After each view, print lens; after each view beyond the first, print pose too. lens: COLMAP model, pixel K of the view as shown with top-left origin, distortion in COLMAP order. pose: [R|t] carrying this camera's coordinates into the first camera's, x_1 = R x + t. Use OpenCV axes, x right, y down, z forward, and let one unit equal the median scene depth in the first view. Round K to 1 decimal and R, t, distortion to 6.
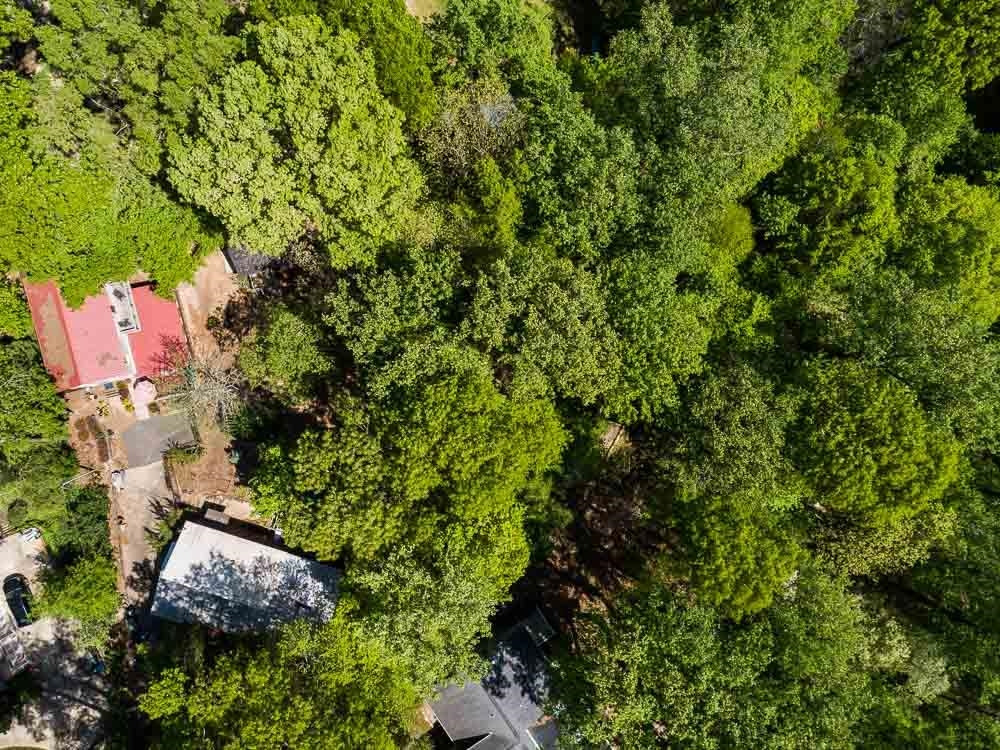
lens RADIAL K [[781.9, 0, 500.0], [0, 781.9, 375.0], [0, 0, 1]] dist [-0.003408, -0.001984]
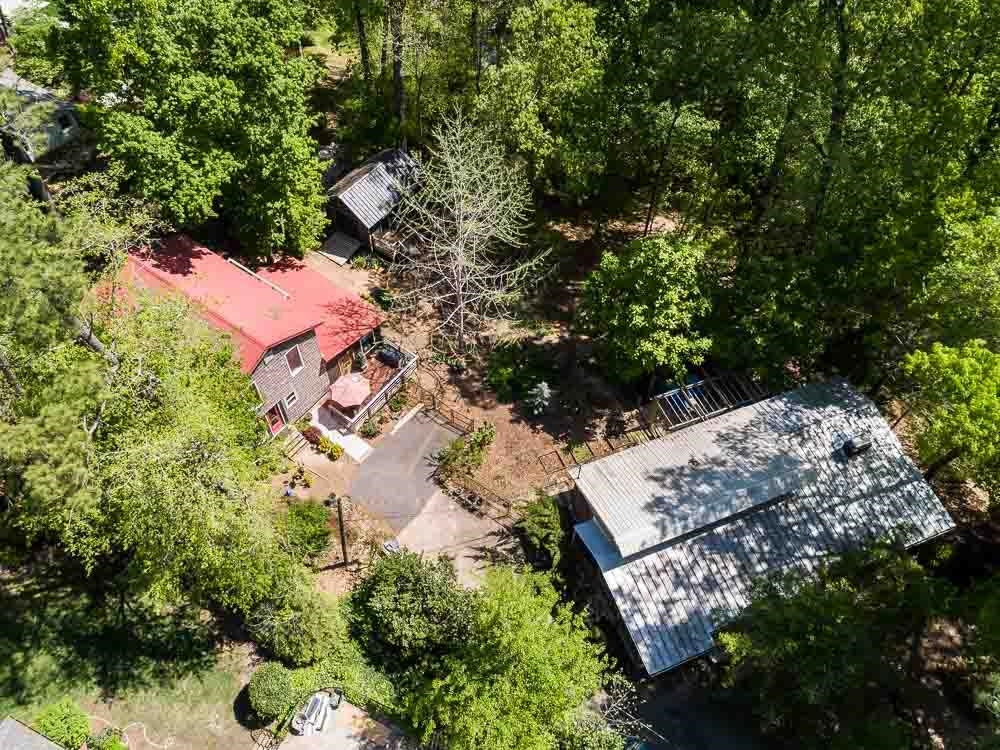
lens RADIAL K [[781.9, 0, 500.0], [0, 781.9, 375.0], [0, 0, 1]] dist [-0.003408, -0.001984]
pose [[0.764108, -0.511702, 0.392809, -0.582601], [0.644868, 0.621799, -0.444422, 0.332857], [-0.016837, 0.592897, 0.805102, 0.533937]]
